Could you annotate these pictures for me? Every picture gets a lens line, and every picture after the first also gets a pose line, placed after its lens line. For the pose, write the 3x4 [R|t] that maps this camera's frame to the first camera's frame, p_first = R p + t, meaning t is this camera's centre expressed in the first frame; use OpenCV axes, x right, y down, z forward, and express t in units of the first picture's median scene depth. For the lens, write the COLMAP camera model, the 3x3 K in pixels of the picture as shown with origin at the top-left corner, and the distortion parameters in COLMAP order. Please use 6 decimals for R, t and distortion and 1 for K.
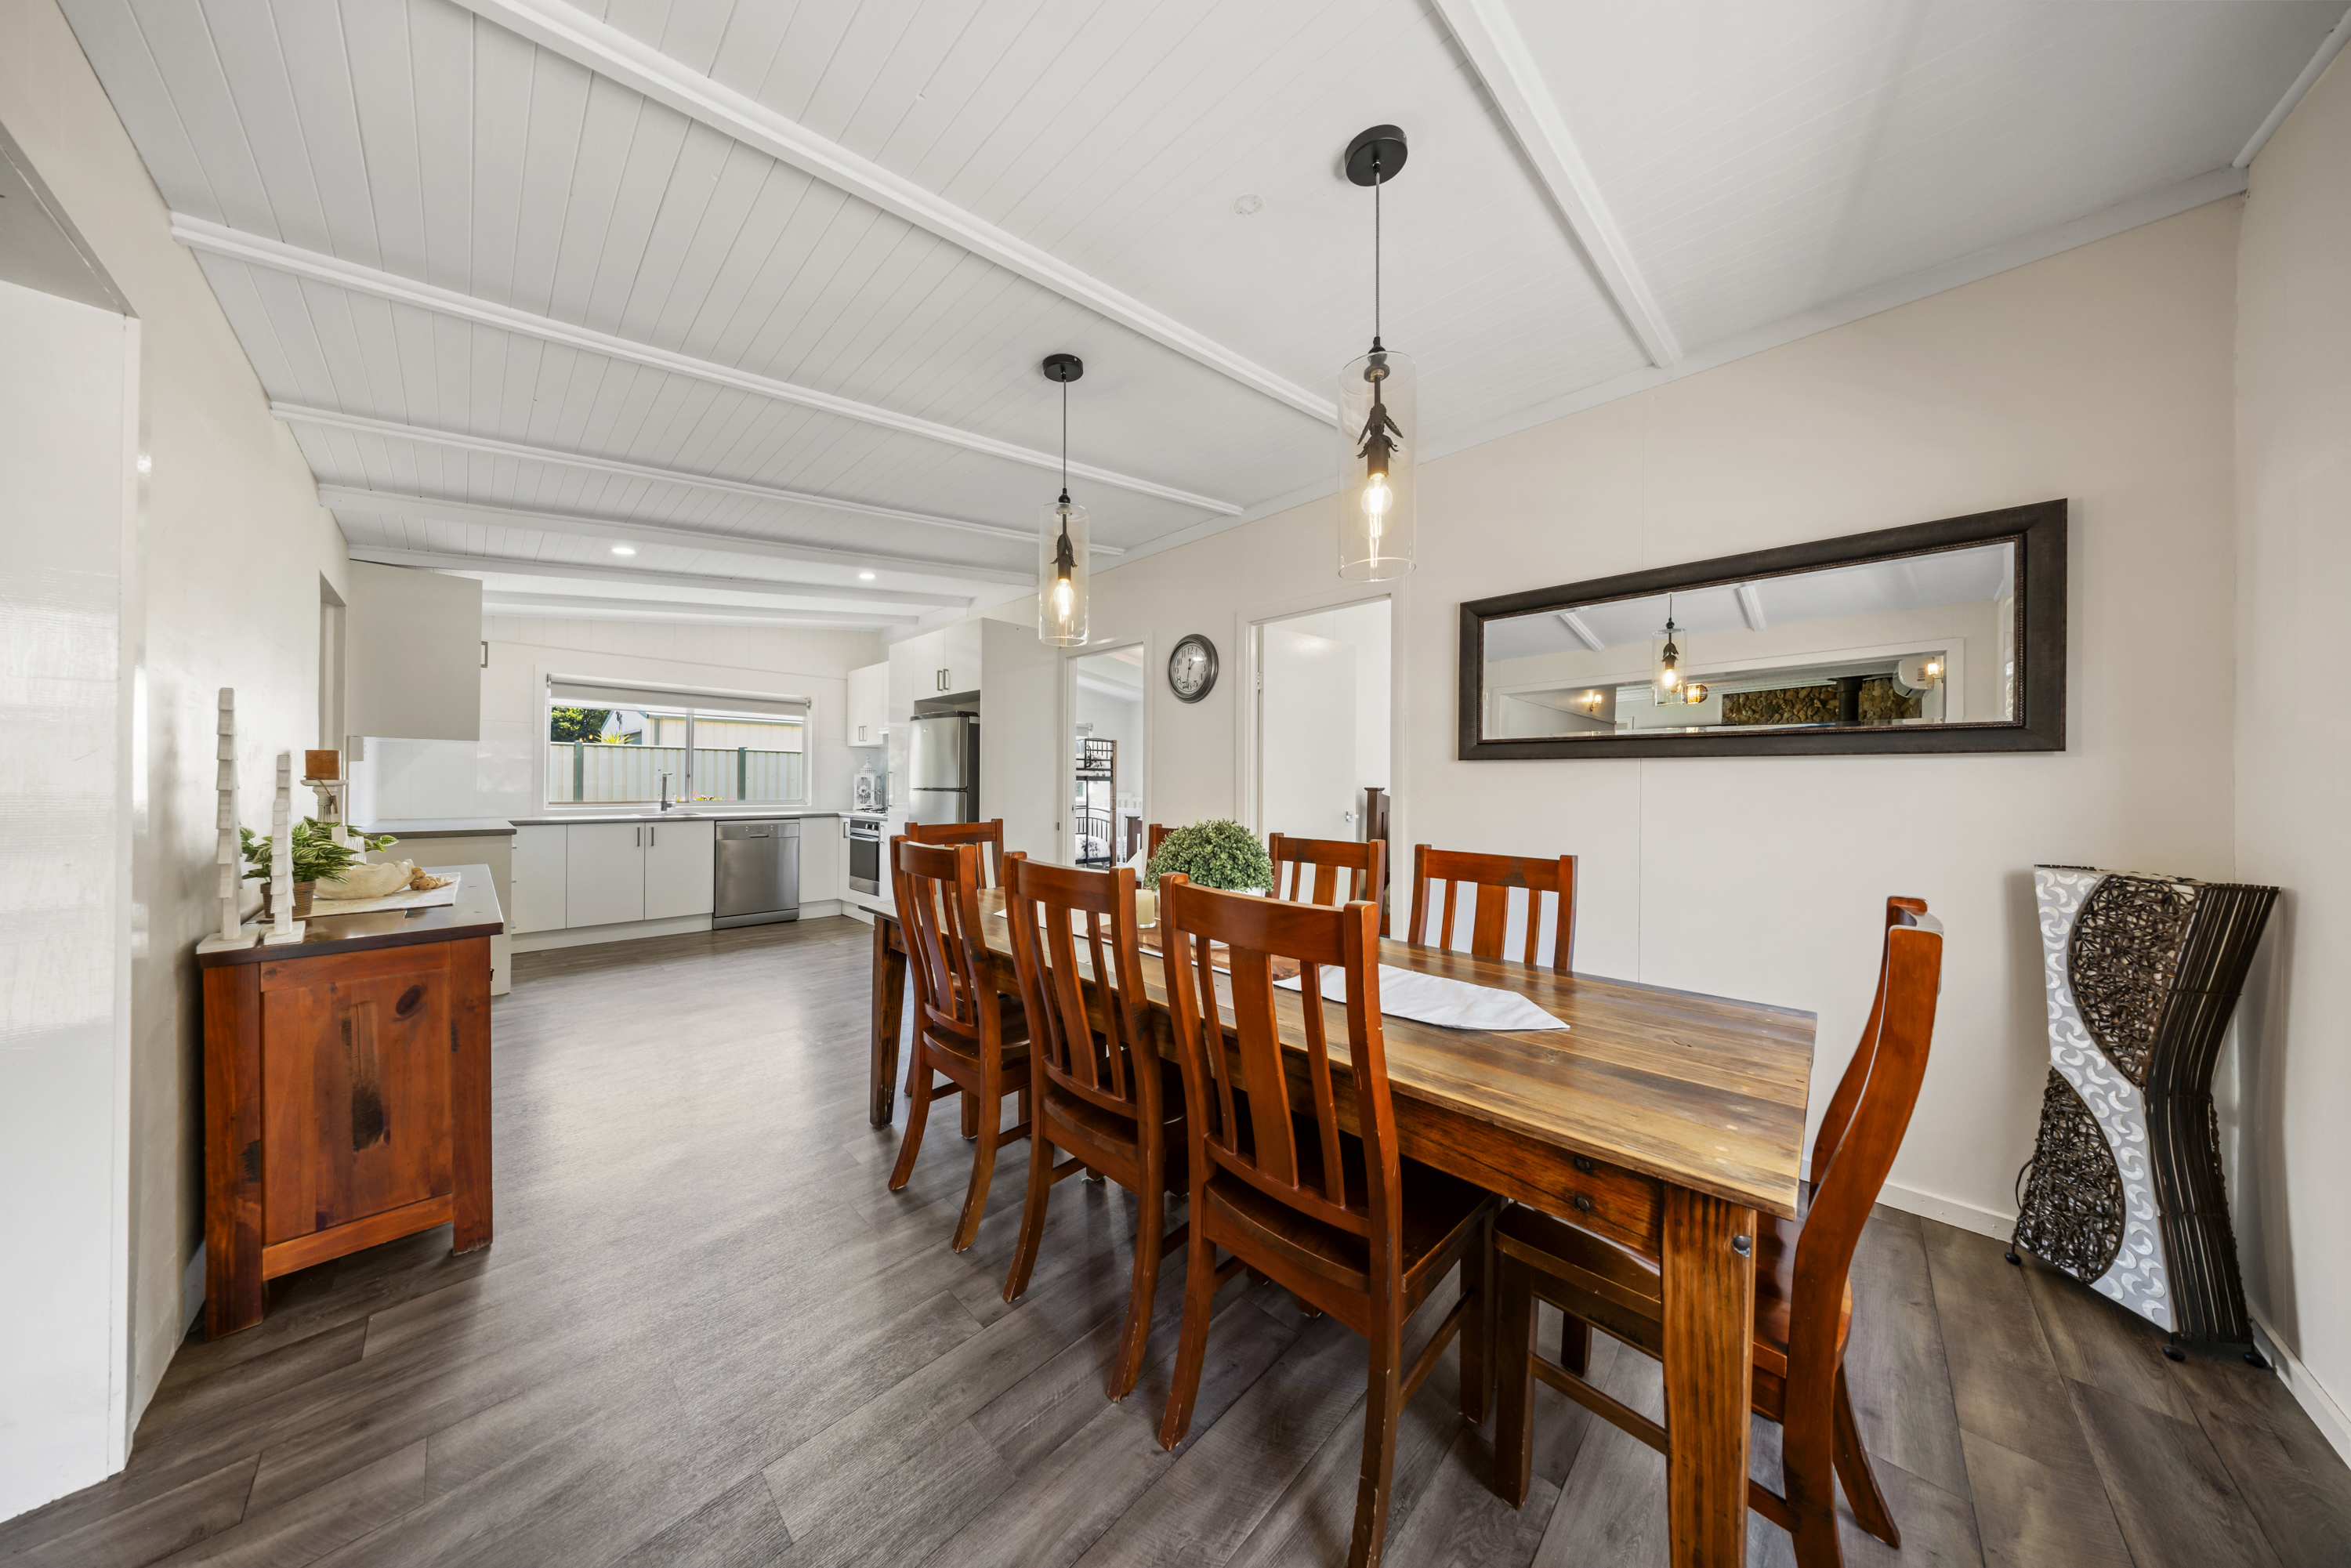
lens RADIAL K [[684.0, 0, 1186.2], [0, 684.0, 776.0], [0, 0, 1]] dist [-0.006834, 0.000077]
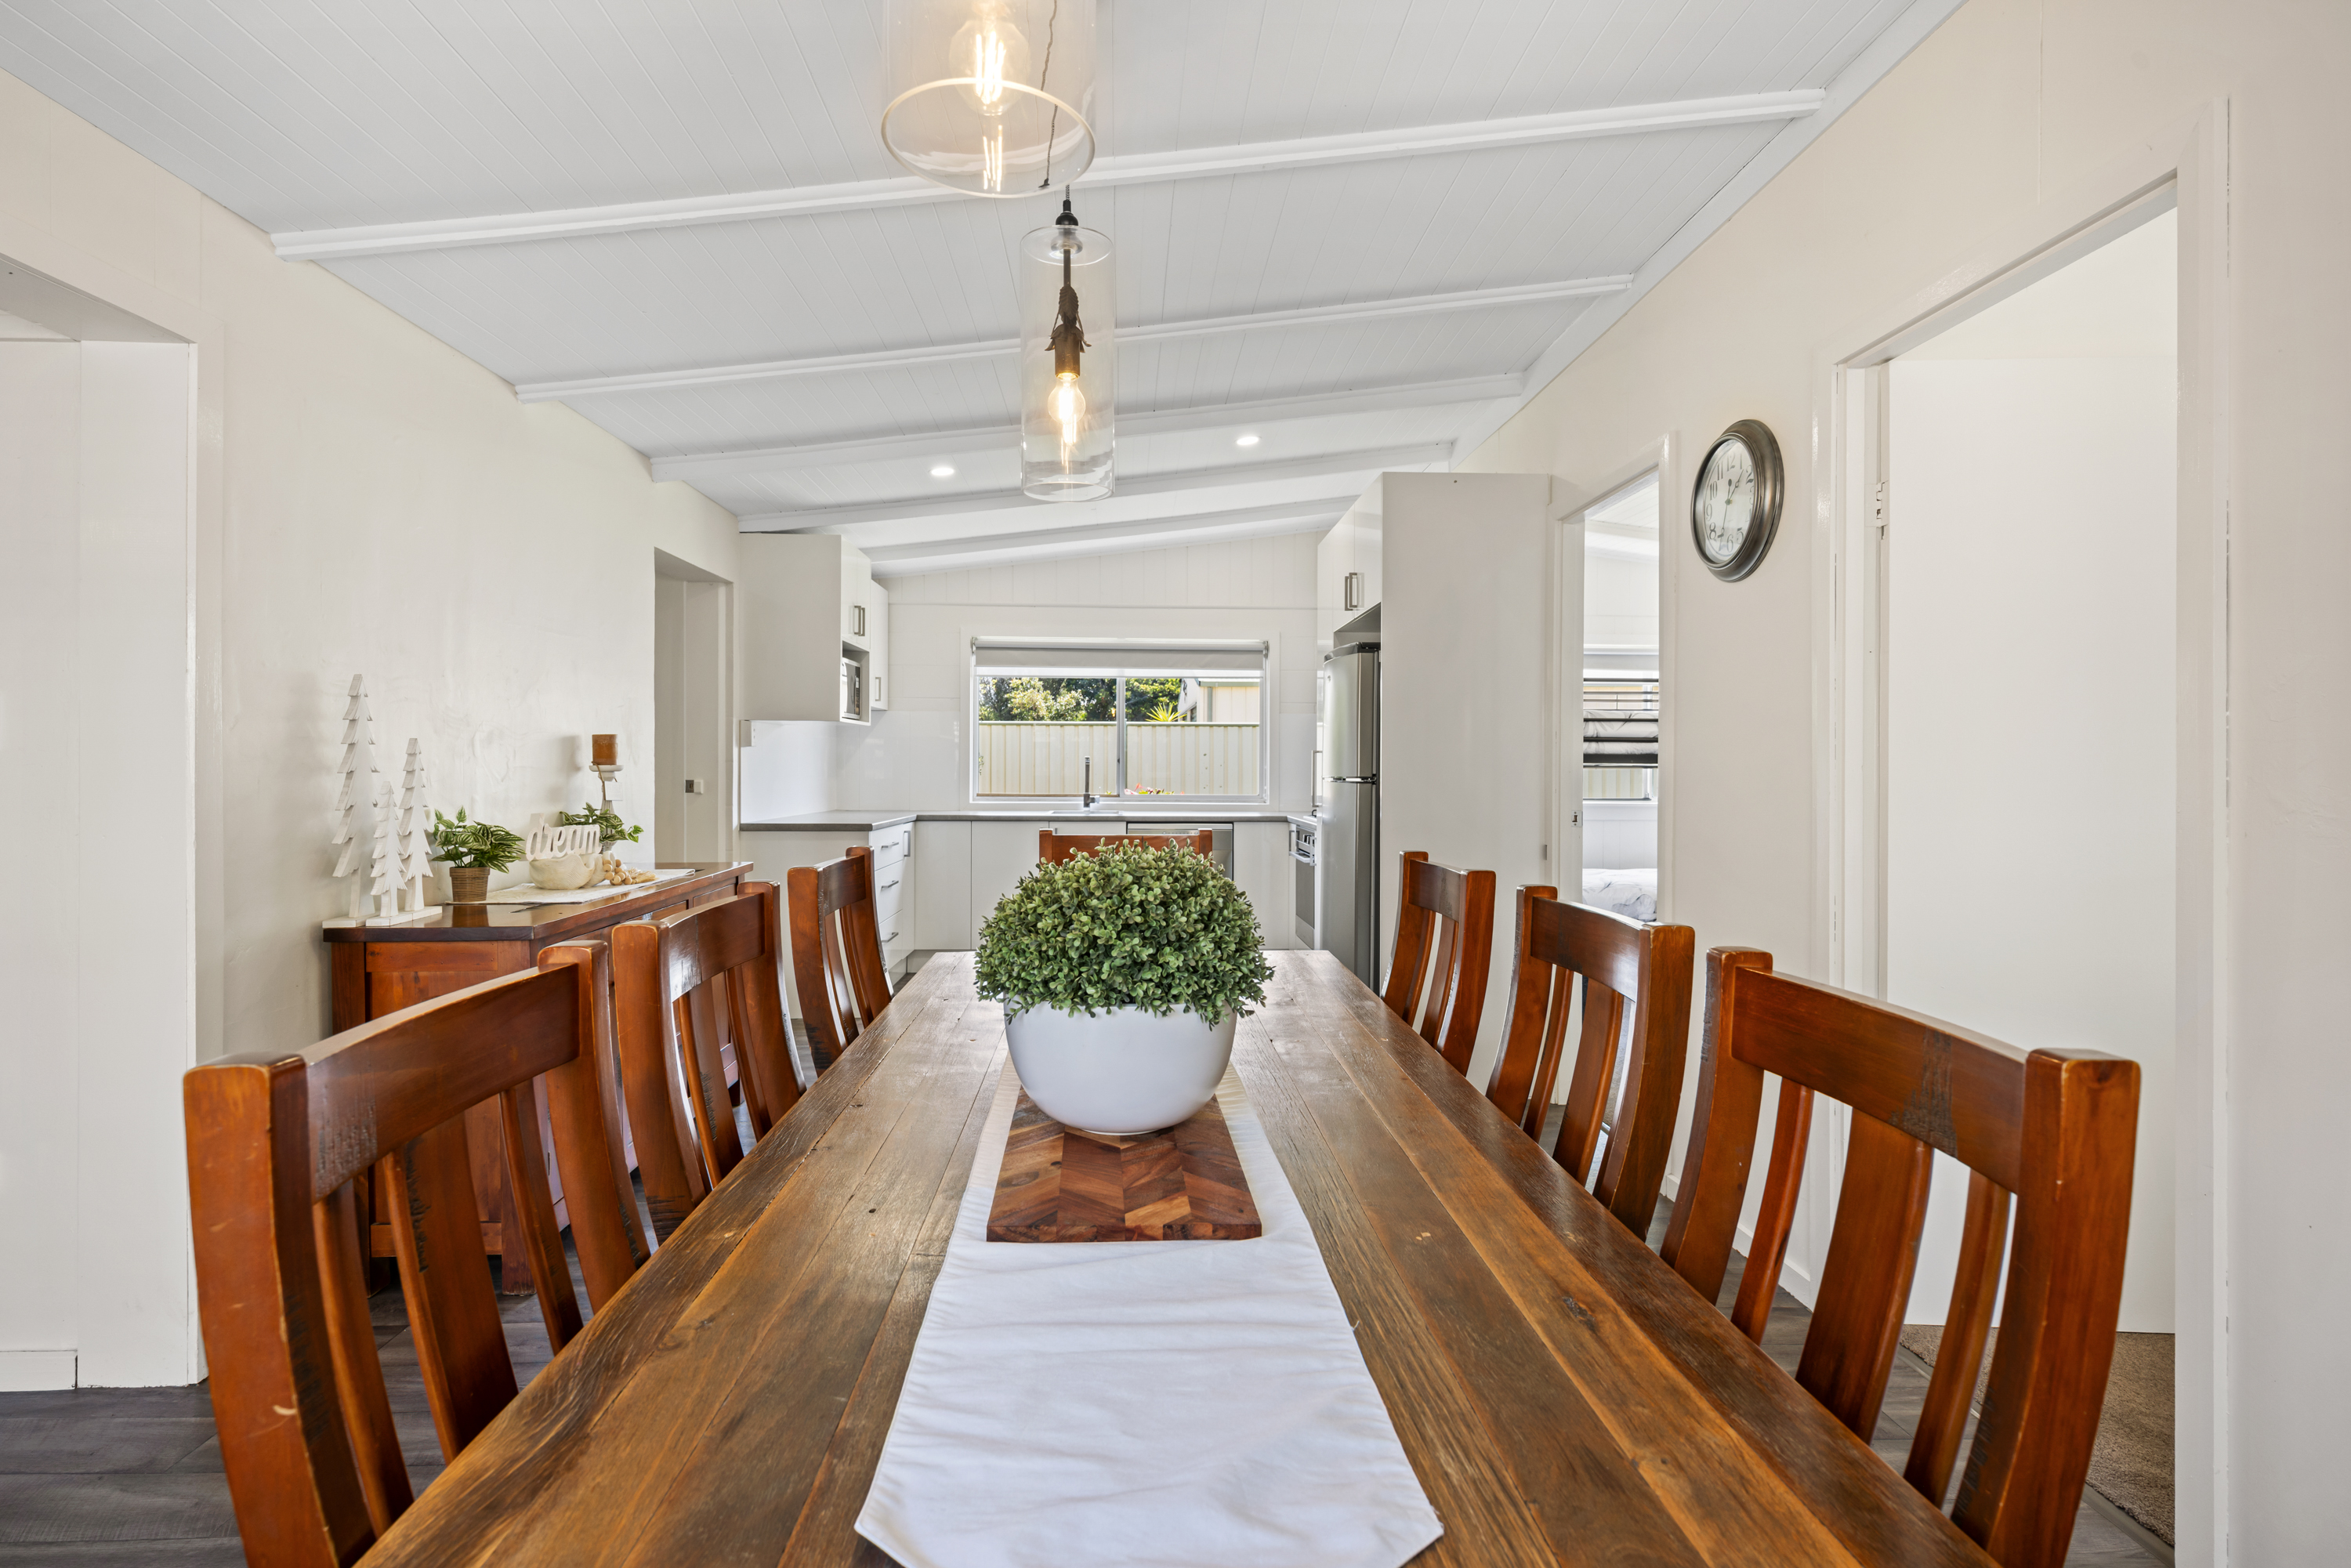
lens RADIAL K [[1149.6, 0, 1179.7], [0, 1149.6, 772.6], [0, 0, 1]] dist [0.000235, -0.000103]
pose [[0.717832, -0.001340, -0.696215, 0.208437], [0.008755, 0.999936, 0.007103, 0.005075], [0.696162, -0.011194, 0.717798, 0.176936]]
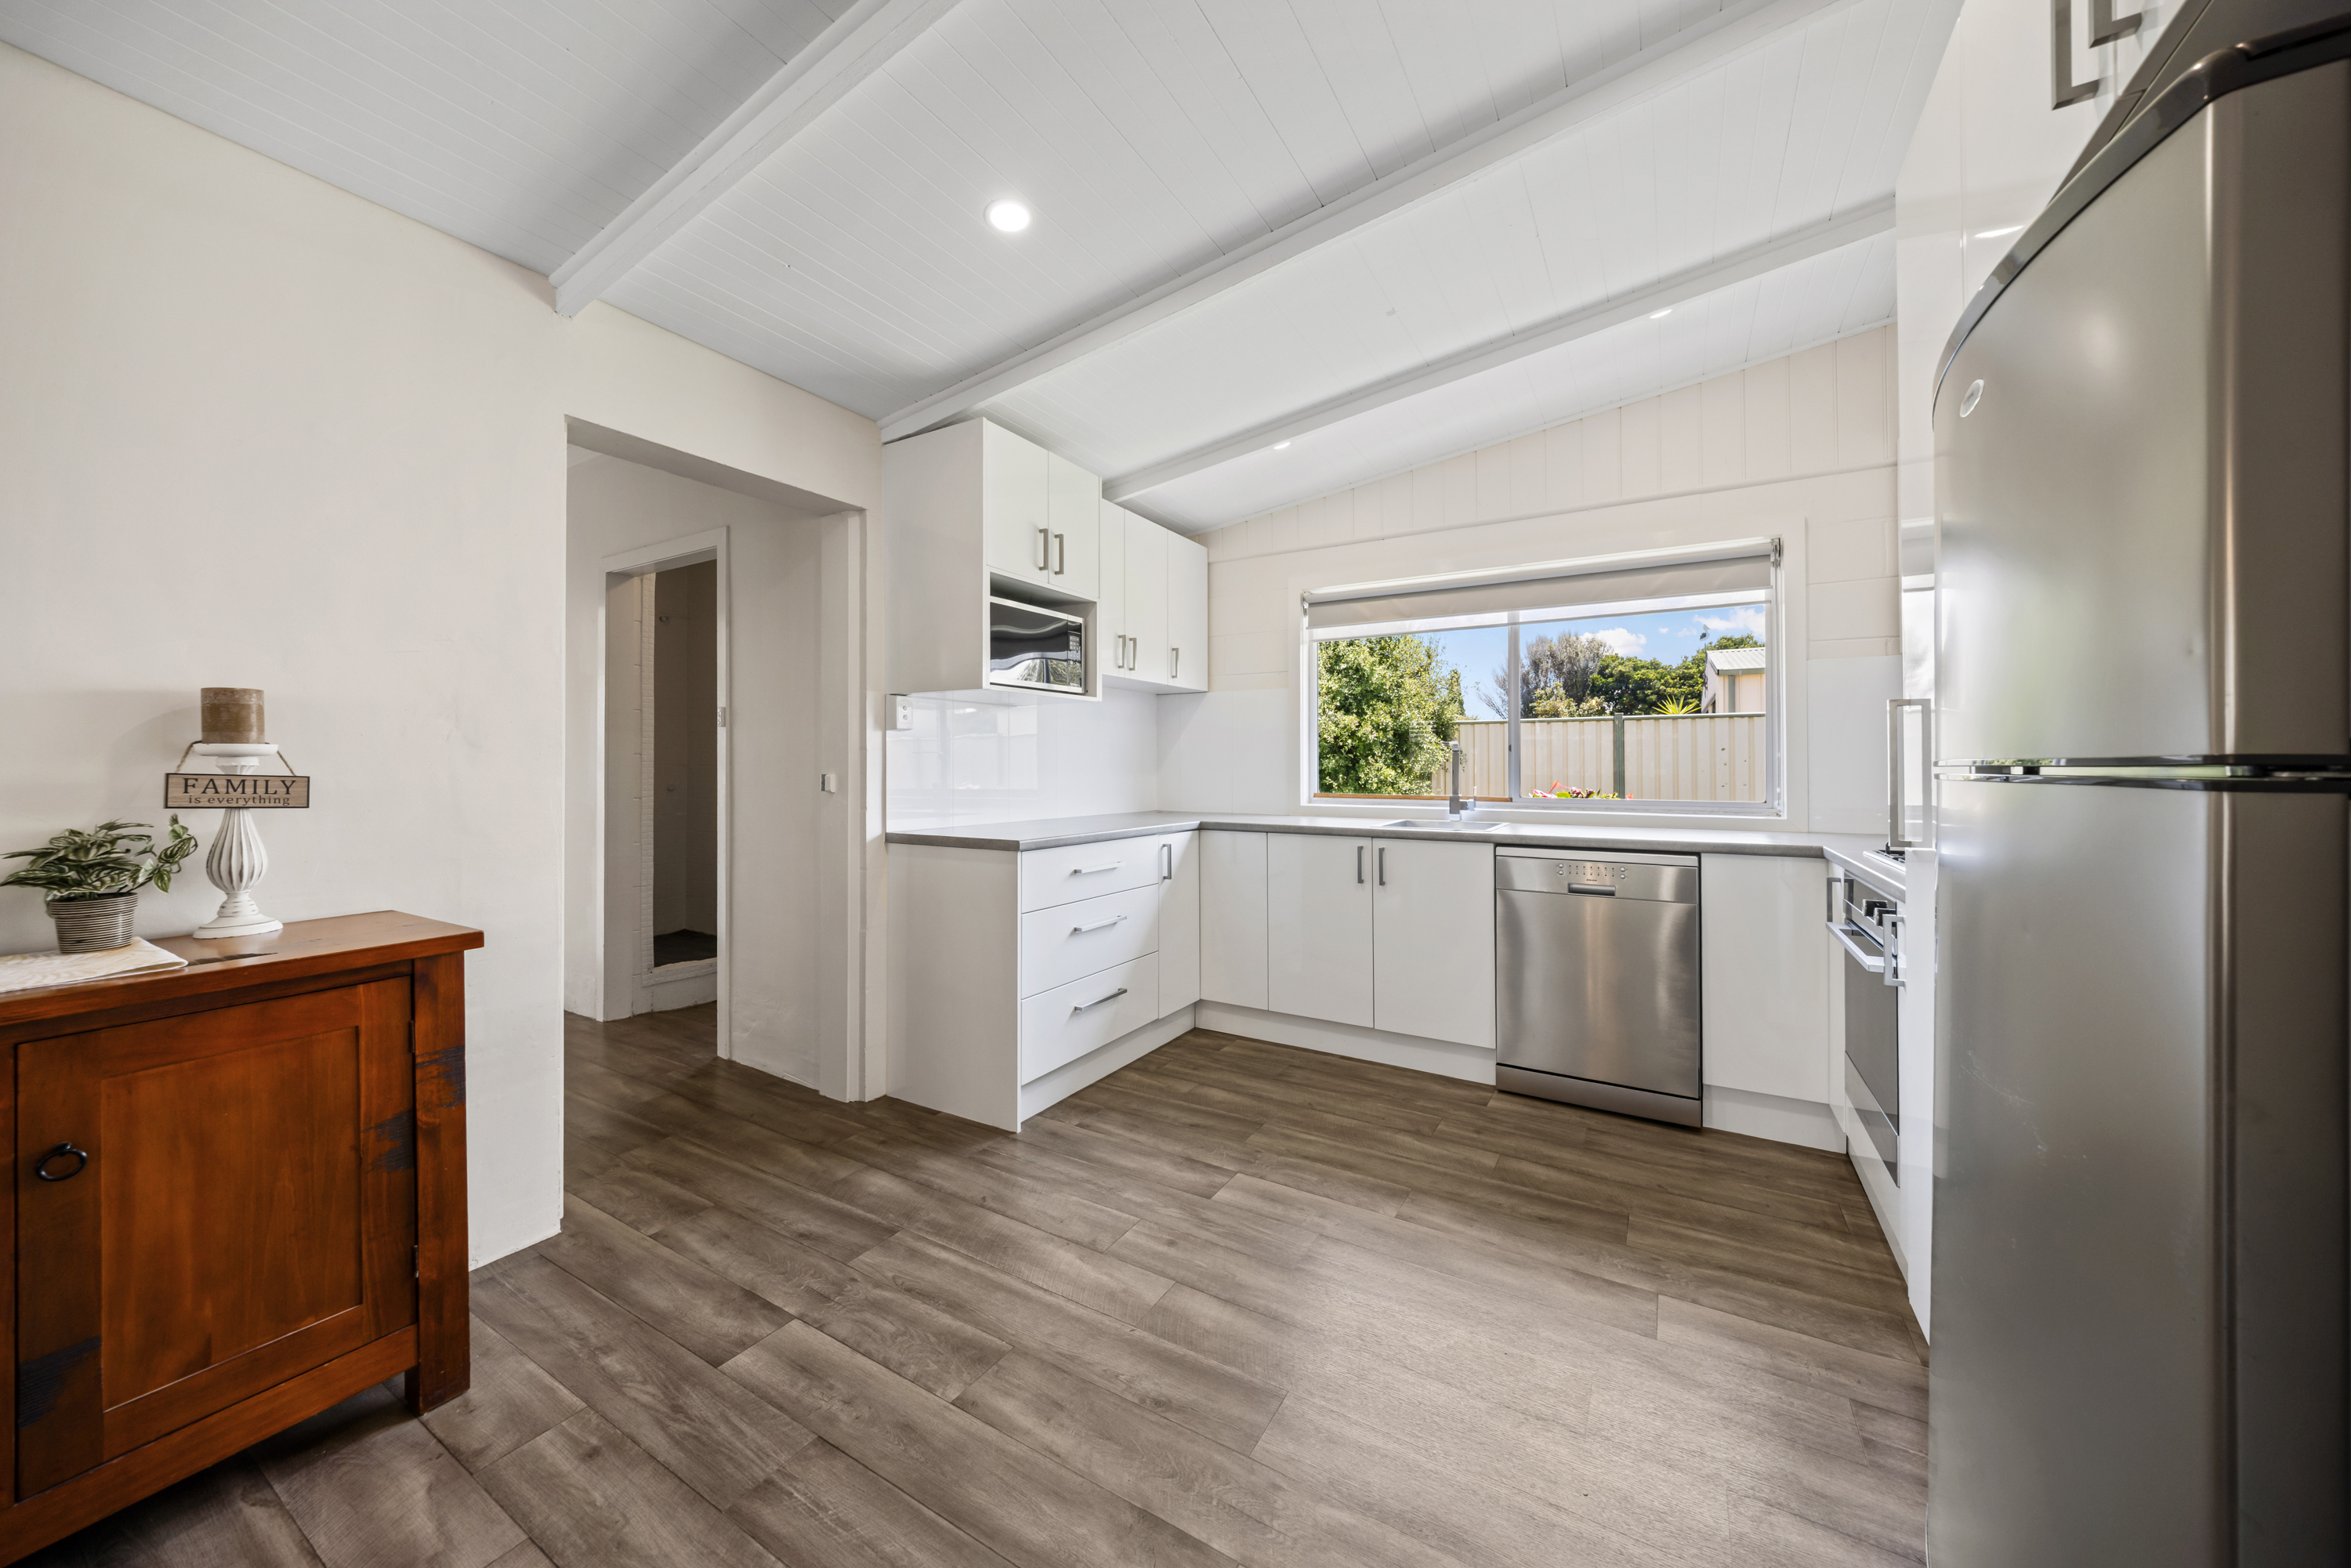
lens RADIAL K [[820.1, 0, 1172.7], [0, 820.1, 761.7], [0, 0, 1]] dist [-0.000251, -0.000122]
pose [[0.203542, -0.013976, -0.978966, -0.217267], [0.012079, 0.999858, -0.011763, 0.015762], [0.978992, -0.009431, 0.203682, 0.724916]]
